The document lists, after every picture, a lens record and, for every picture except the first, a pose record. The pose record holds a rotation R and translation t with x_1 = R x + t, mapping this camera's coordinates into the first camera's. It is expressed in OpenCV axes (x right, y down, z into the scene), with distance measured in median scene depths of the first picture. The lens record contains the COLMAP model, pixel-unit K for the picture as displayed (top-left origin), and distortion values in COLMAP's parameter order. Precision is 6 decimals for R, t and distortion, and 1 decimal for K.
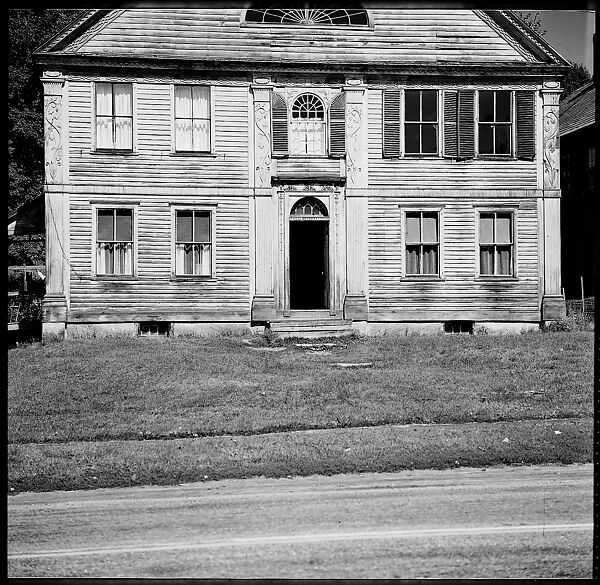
lens RADIAL K [[1261.8, 0, 298.1], [0, 1261.8, 294.3], [0, 0, 1]] dist [0.254472, 0.000000]
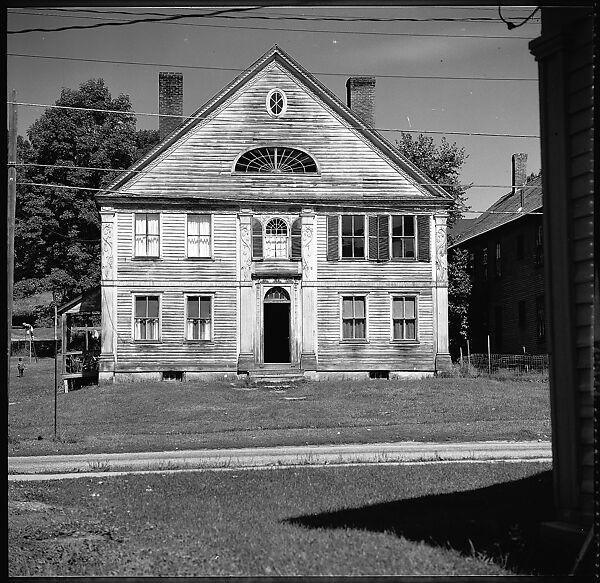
lens RADIAL K [[1261.8, 0, 300.2], [0, 1261.8, 290.7], [0, 0, 1]] dist [0.254472, 0.000000]
pose [[0.999069, -0.003048, -0.043035, 0.101253], [0.001225, 0.999103, -0.042335, -0.009960], [0.043125, 0.042243, 0.998176, -0.488668]]
